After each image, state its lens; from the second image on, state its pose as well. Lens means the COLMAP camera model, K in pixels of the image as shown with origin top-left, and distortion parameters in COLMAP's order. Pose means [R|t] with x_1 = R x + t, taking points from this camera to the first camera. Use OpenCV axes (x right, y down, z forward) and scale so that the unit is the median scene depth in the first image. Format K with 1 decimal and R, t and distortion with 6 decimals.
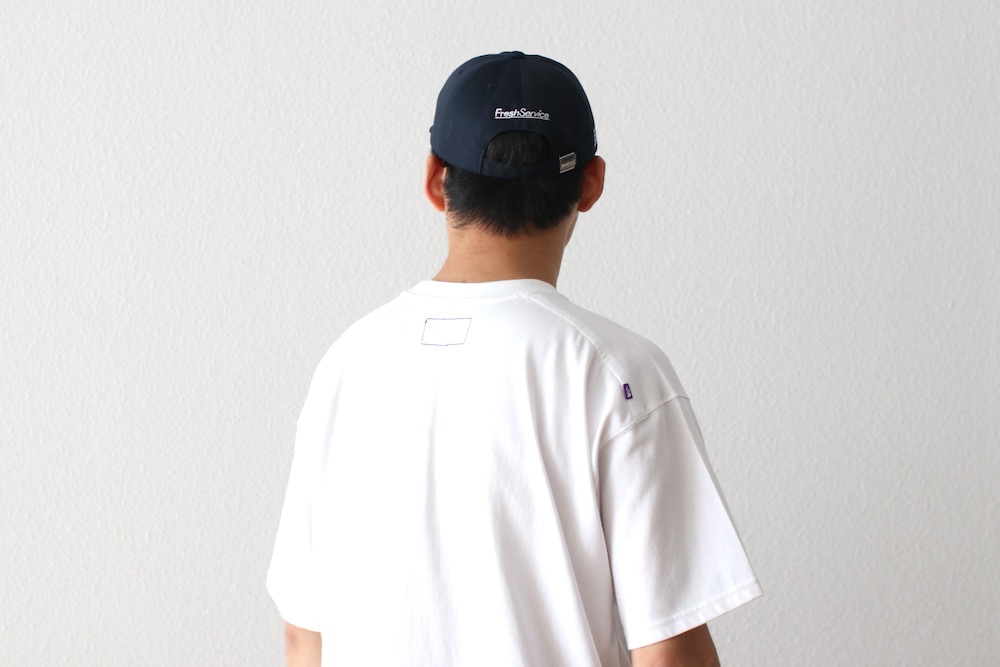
lens RADIAL K [[2447.4, 0, 496.6], [0, 2447.4, 320.3], [0, 0, 1]] dist [-0.157557, 0.073980]
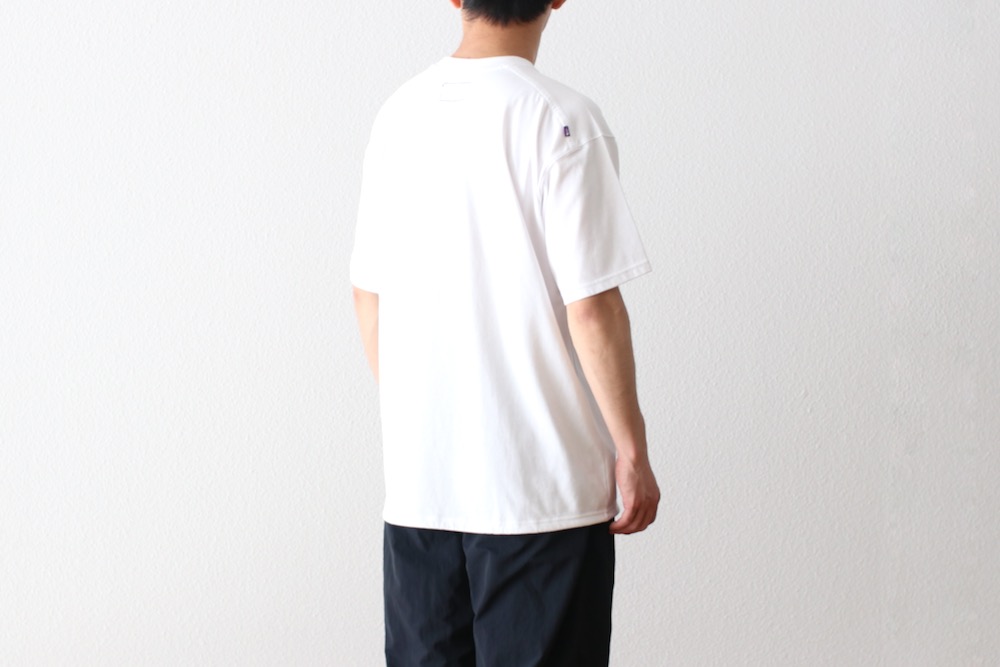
lens RADIAL K [[2380.4, 0, 504.4], [0, 2380.4, 319.4], [0, 0, 1]] dist [-0.147660, -0.107697]
pose [[0.999965, 0.003582, -0.007519, 0.002778], [-0.002706, 0.993527, 0.113561, -0.017033], [0.007877, -0.113537, 0.993503, -0.329818]]
